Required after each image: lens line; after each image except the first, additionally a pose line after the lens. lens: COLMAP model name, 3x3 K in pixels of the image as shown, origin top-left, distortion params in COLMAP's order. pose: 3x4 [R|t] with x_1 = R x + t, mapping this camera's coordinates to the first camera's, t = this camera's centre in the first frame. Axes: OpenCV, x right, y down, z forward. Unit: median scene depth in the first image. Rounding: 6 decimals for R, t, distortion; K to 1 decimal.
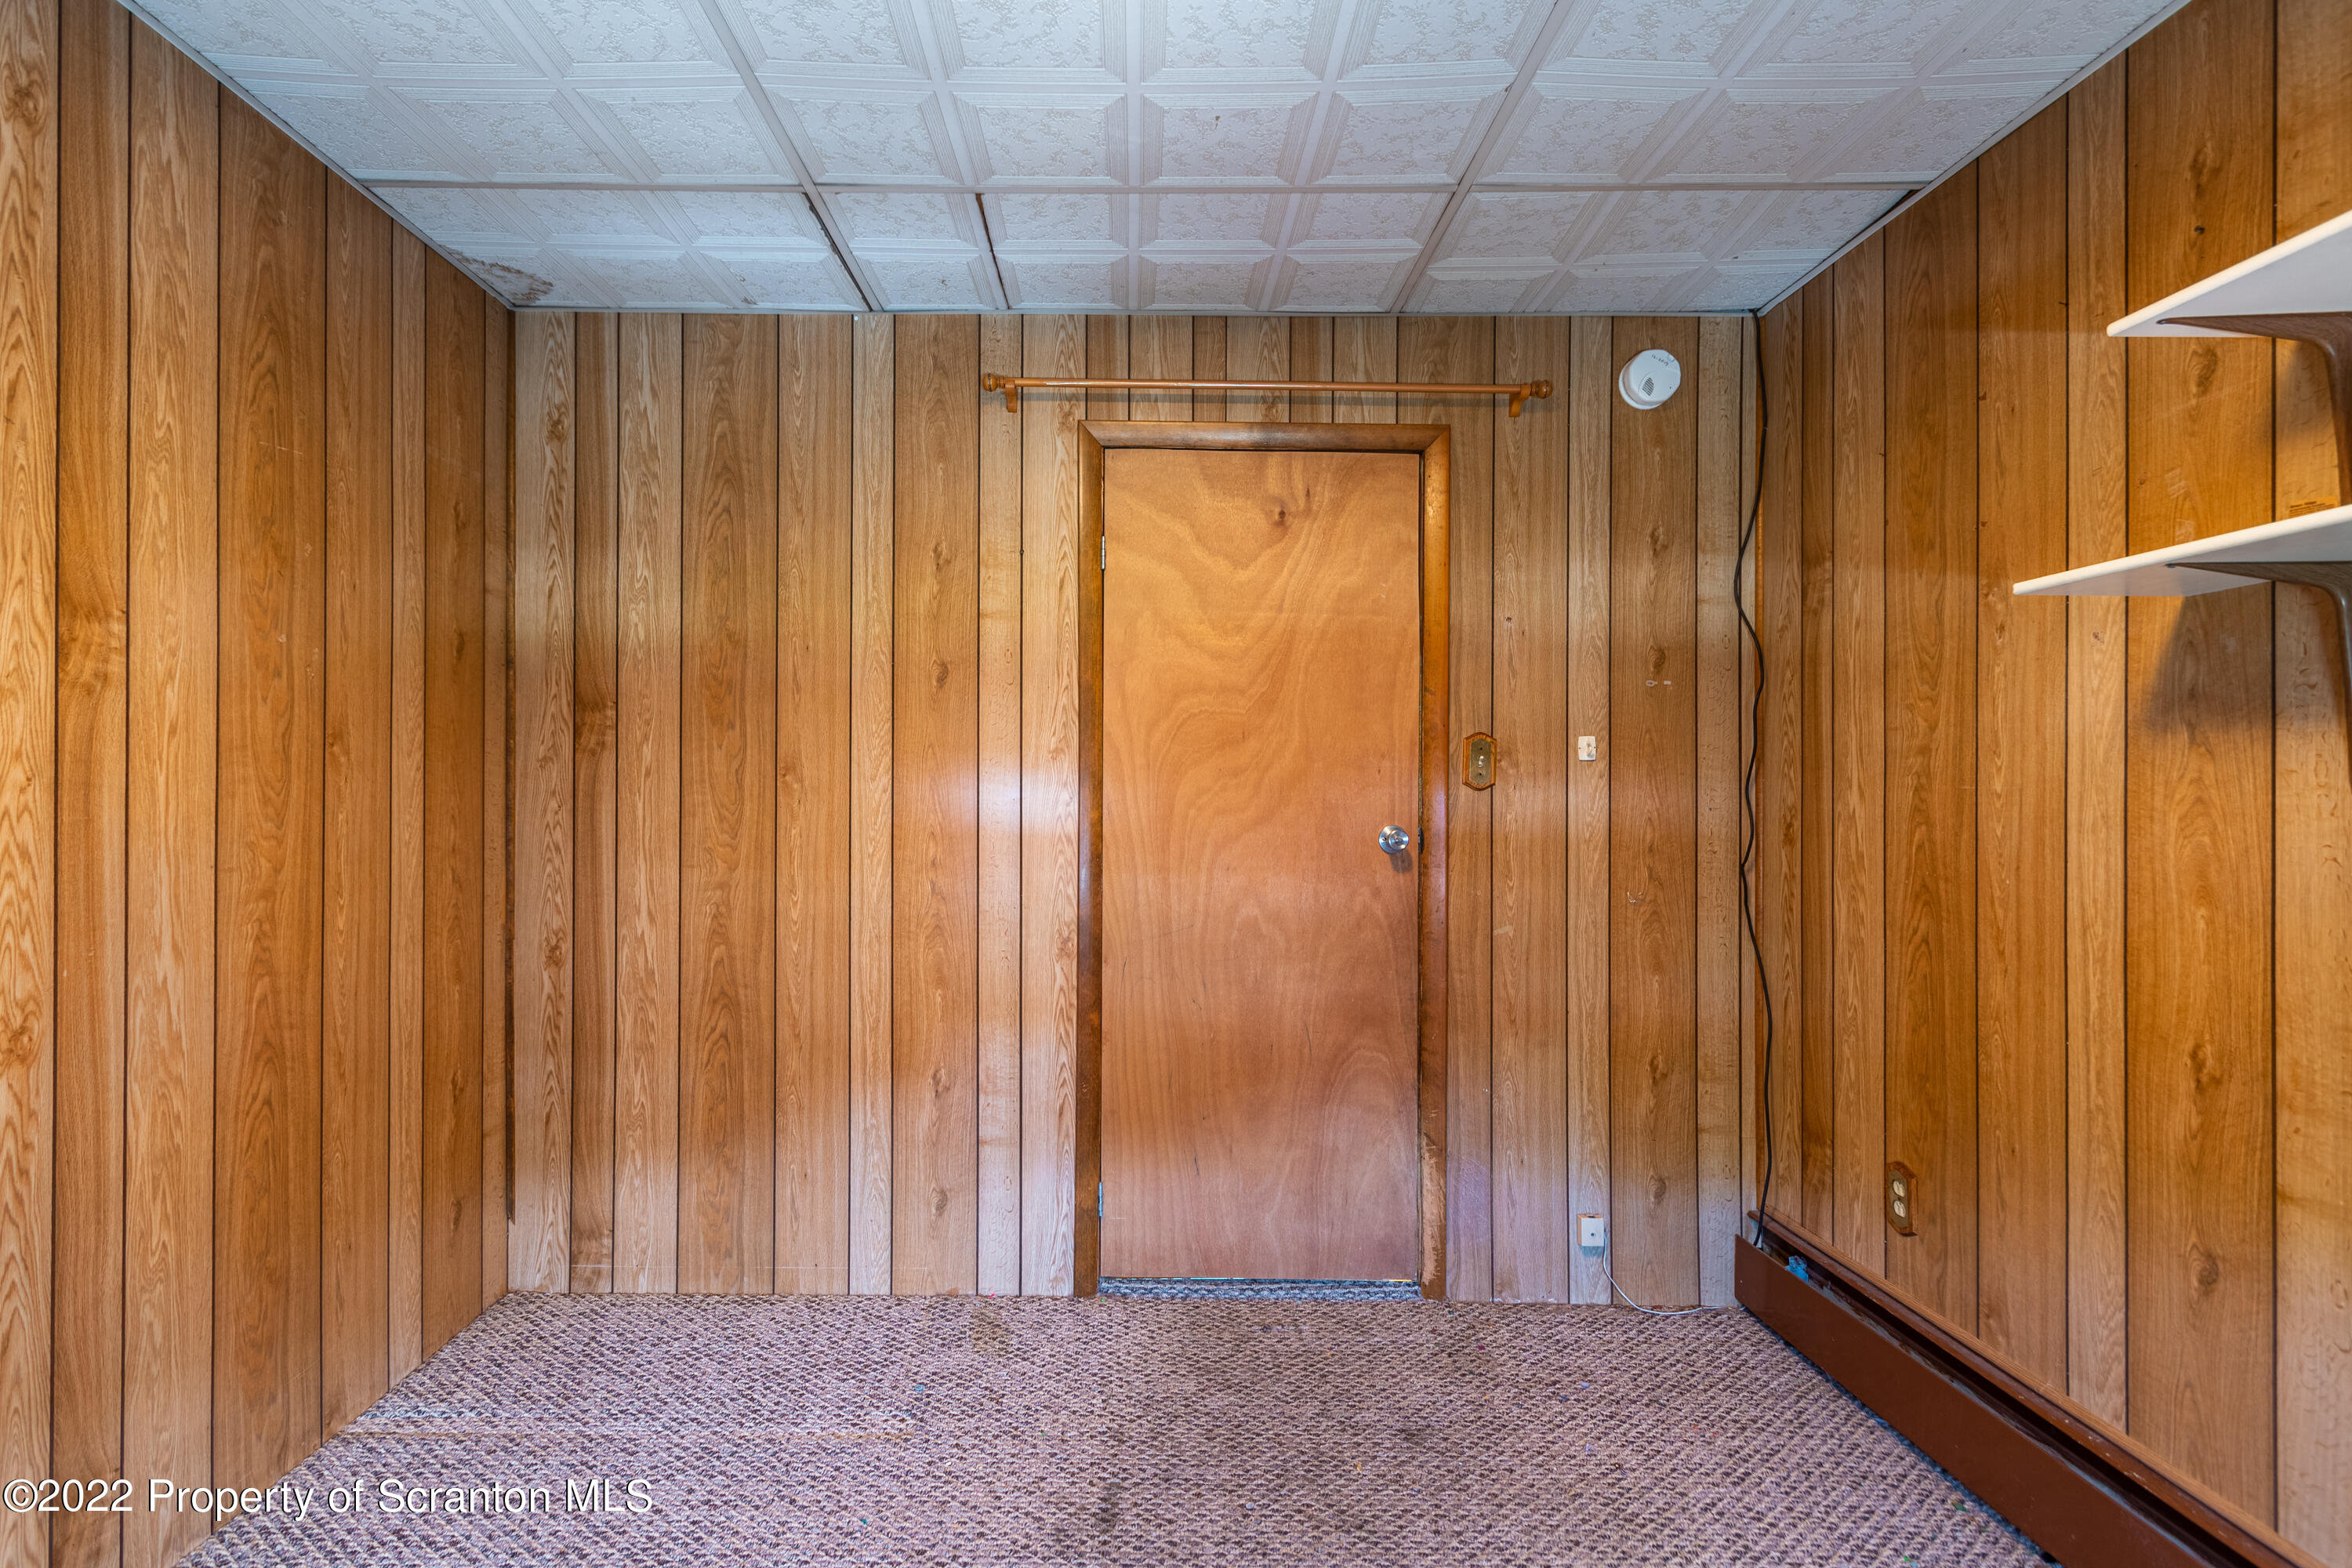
lens RADIAL K [[1048.0, 0, 1108.3], [0, 1048.0, 798.7], [0, 0, 1]] dist [-0.000482, -0.001021]
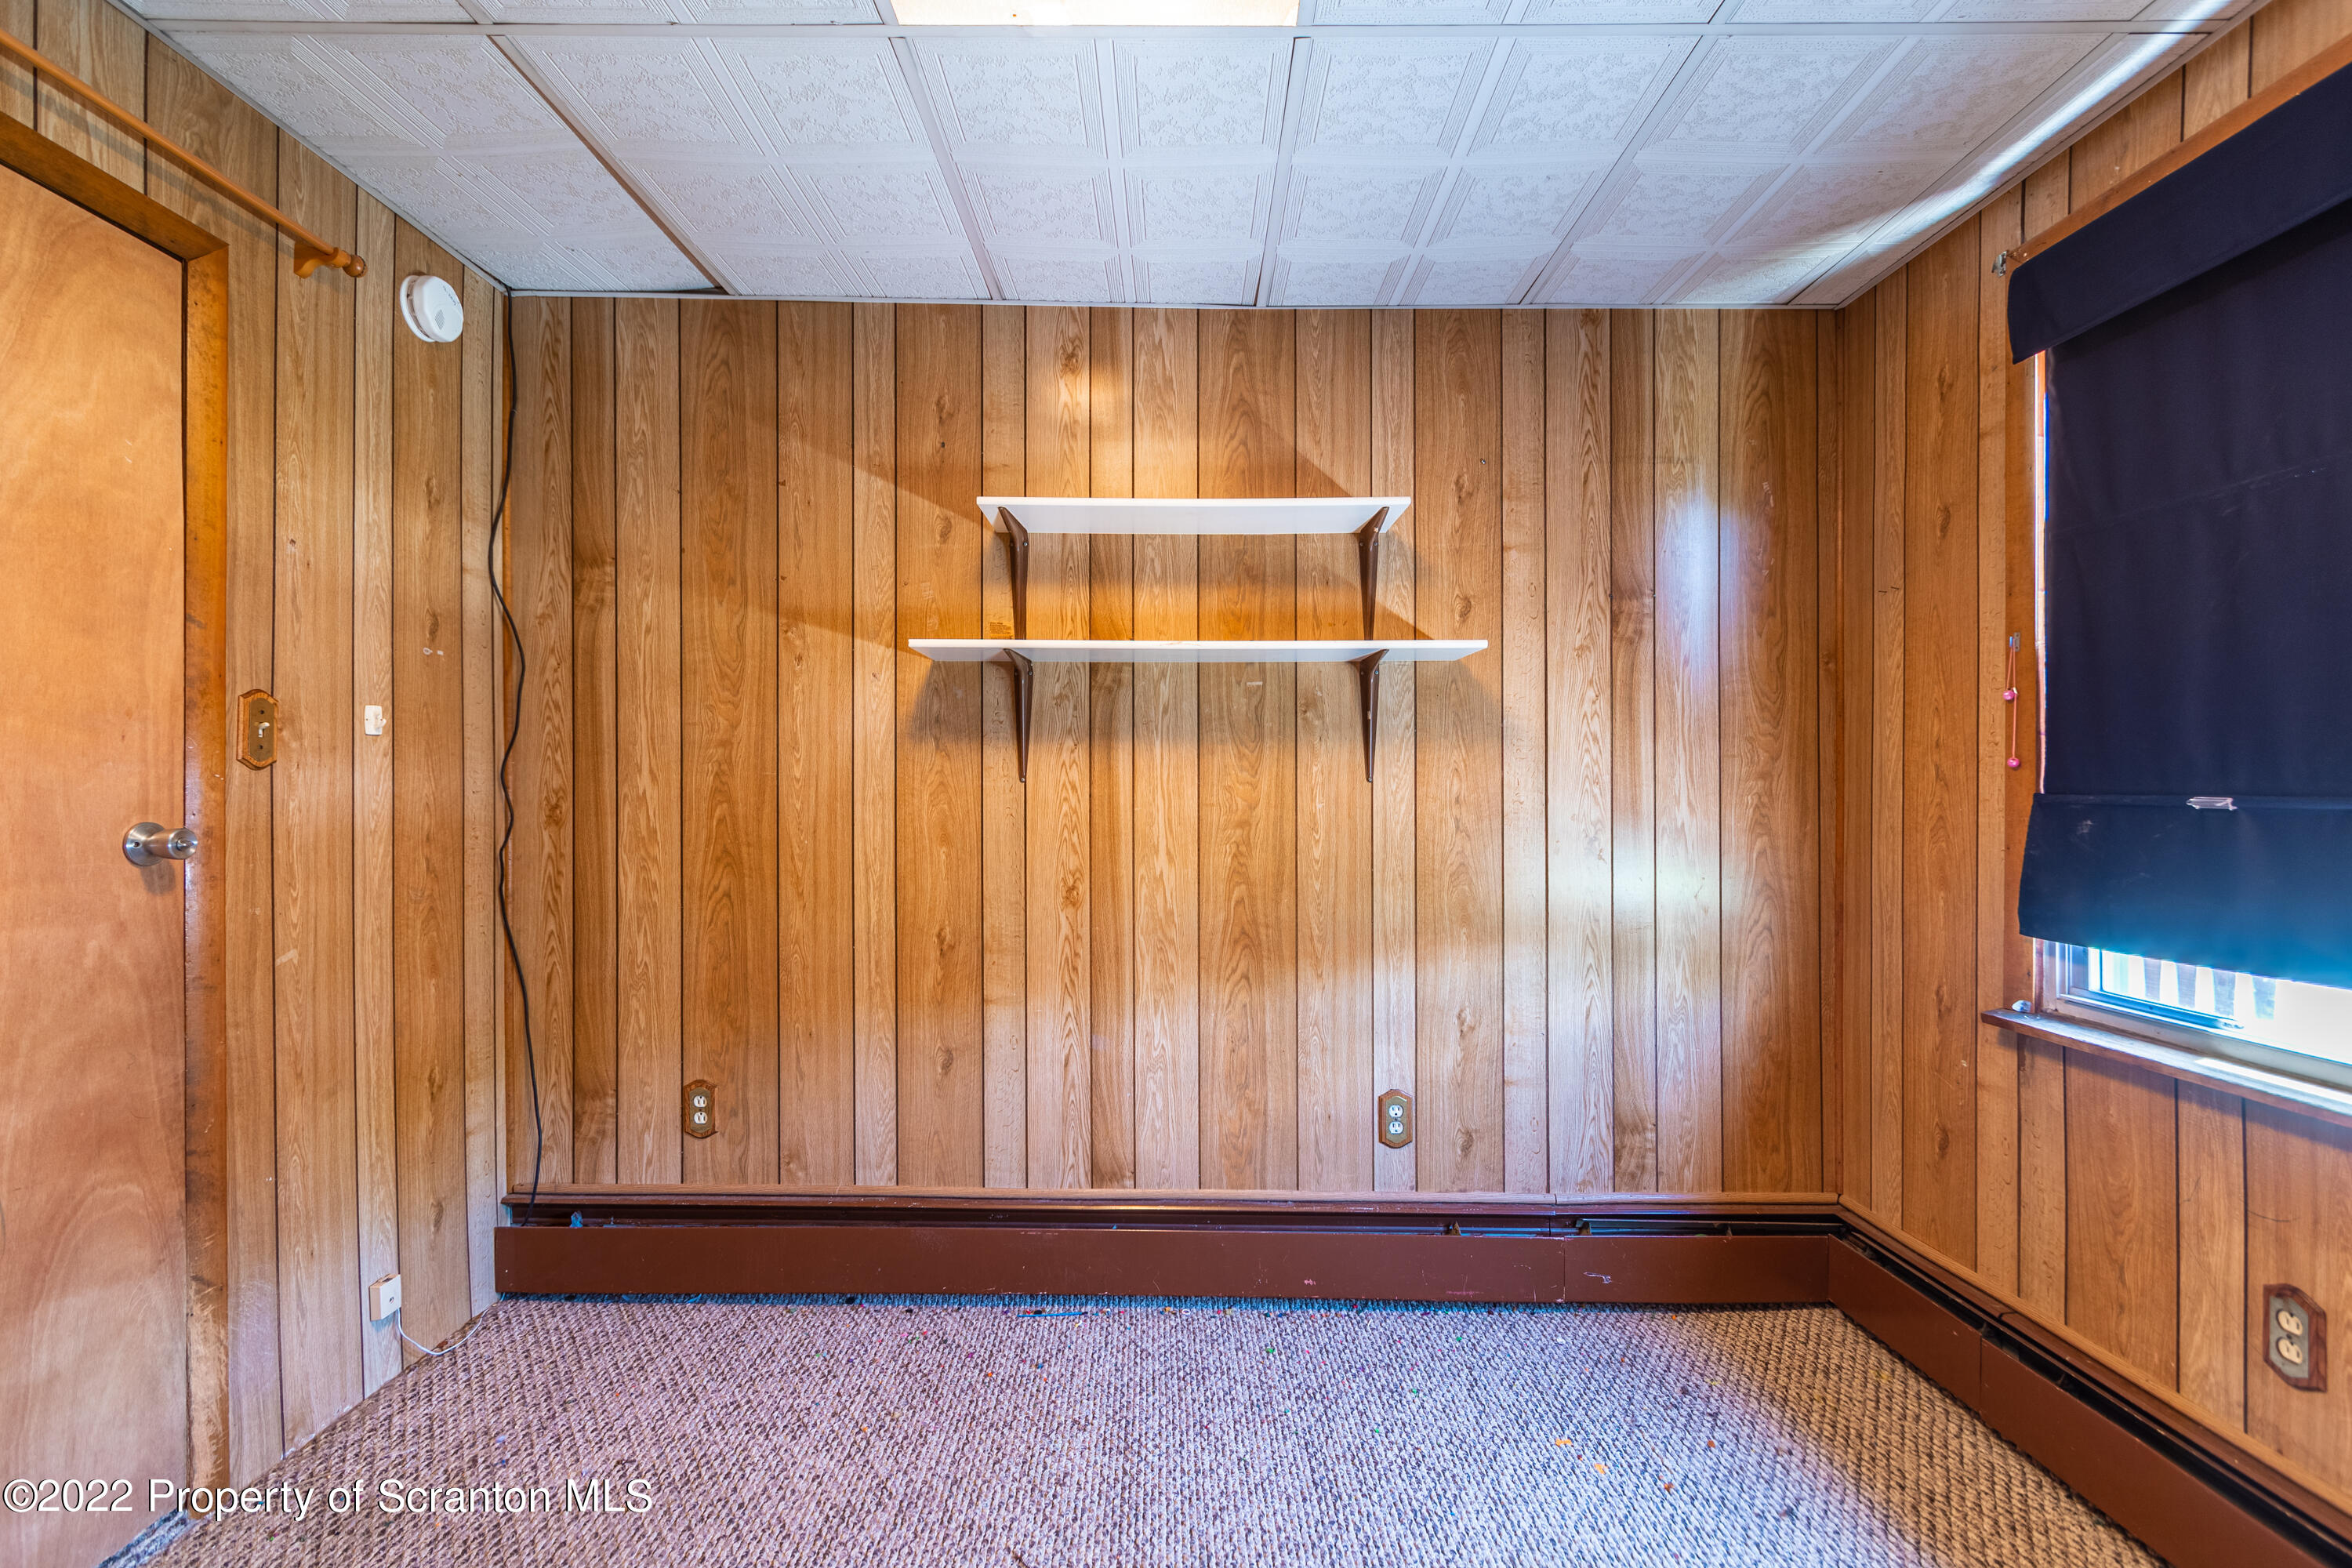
lens RADIAL K [[1053.4, 0, 1162.0], [0, 1053.4, 788.3], [0, 0, 1]] dist [-0.000484, -0.000363]
pose [[-0.014362, -0.006265, 0.999877, -0.429791], [-0.002904, 0.999976, 0.006224, -0.001503], [-0.999893, -0.002814, -0.014379, 0.435294]]
